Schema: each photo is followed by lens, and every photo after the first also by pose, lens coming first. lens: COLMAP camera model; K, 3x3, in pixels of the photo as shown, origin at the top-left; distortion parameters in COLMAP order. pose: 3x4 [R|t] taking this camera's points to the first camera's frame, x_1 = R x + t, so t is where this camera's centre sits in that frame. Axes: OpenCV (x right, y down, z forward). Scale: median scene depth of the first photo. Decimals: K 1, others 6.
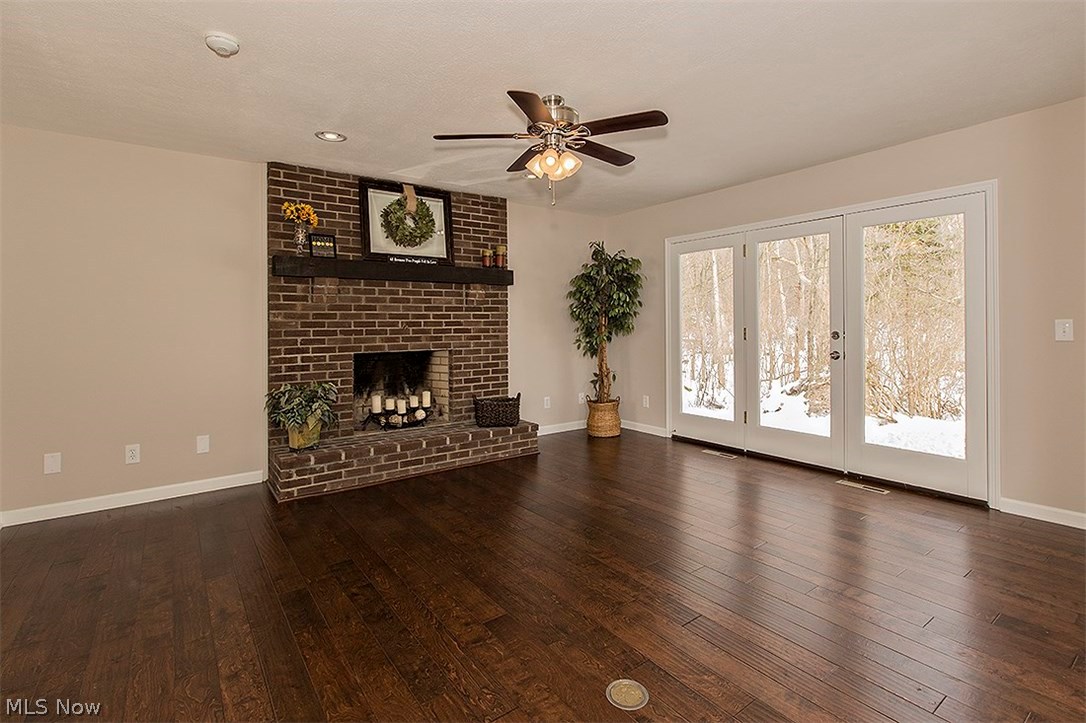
lens RADIAL K [[509.2, 0, 572.0], [0, 509.2, 326.8], [0, 0, 1]] dist [0.002640, -0.000267]
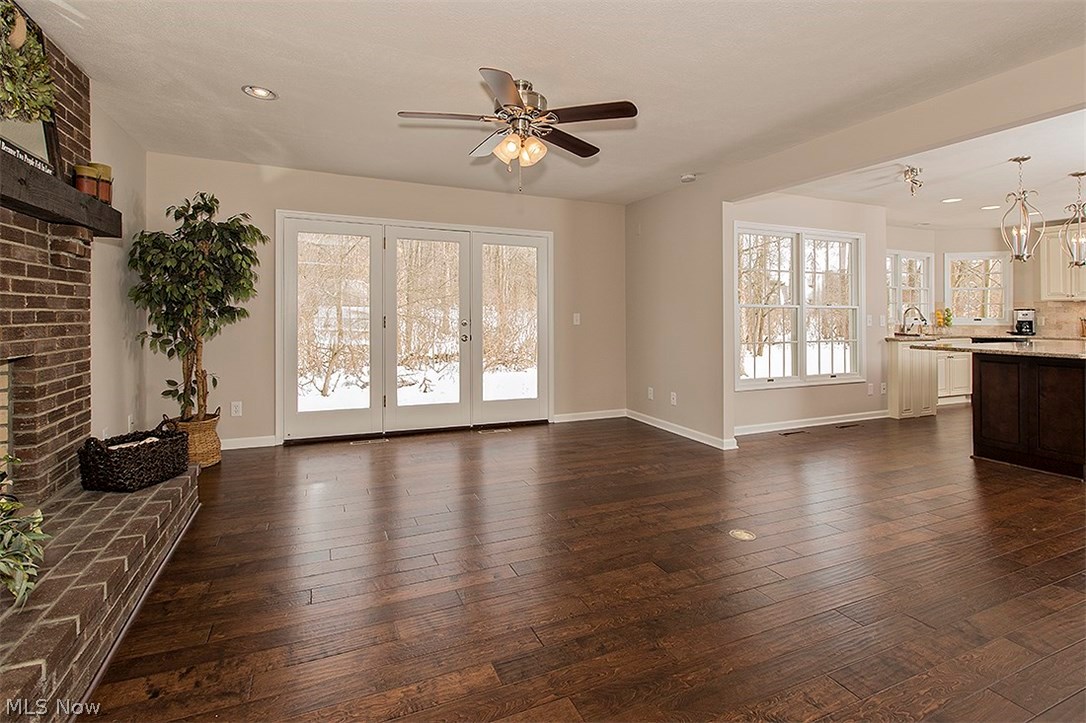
lens RADIAL K [[509.2, 0, 518.4], [0, 509.2, 320.0], [0, 0, 1]] dist [0.002640, -0.000267]
pose [[0.265634, 0.003366, 0.964068, -0.598361], [-0.006126, 0.999980, -0.001803, 0.009275], [-0.964055, -0.005427, 0.265649, 0.448905]]
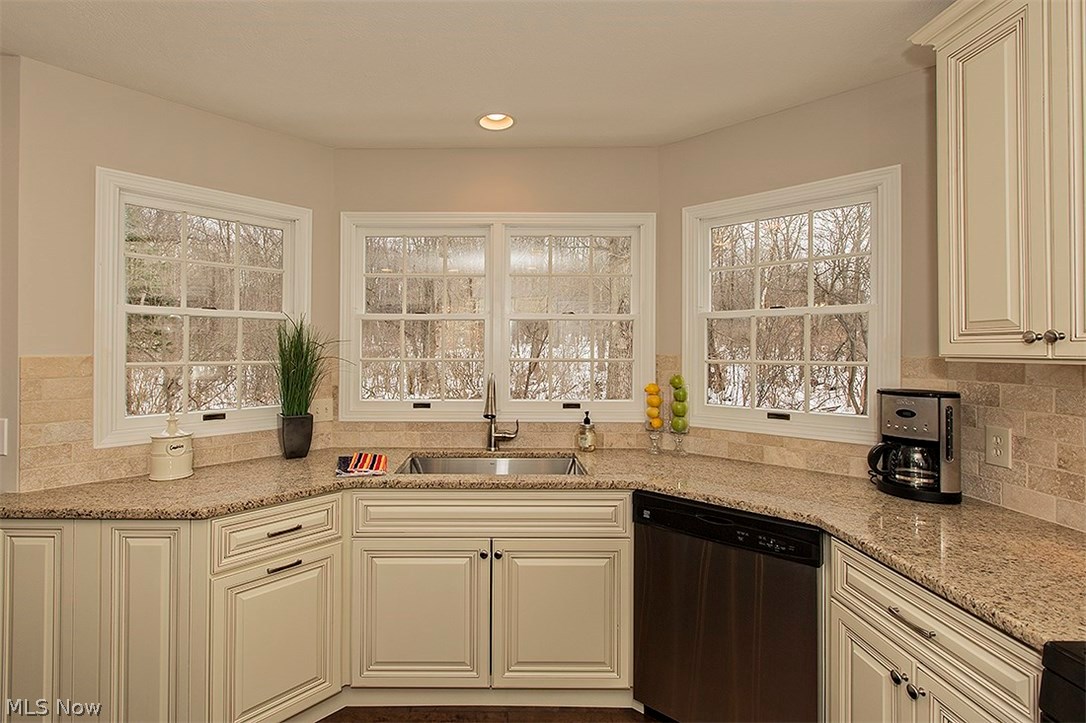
lens RADIAL K [[509.2, 0, 513.4], [0, 509.2, 342.6], [0, 0, 1]] dist [0.002640, -0.000267]
pose [[0.622916, 0.013410, 0.782174, 0.811448], [-0.006515, 0.999907, -0.011955, -0.060384], [-0.782262, 0.002351, 0.622945, -0.605434]]
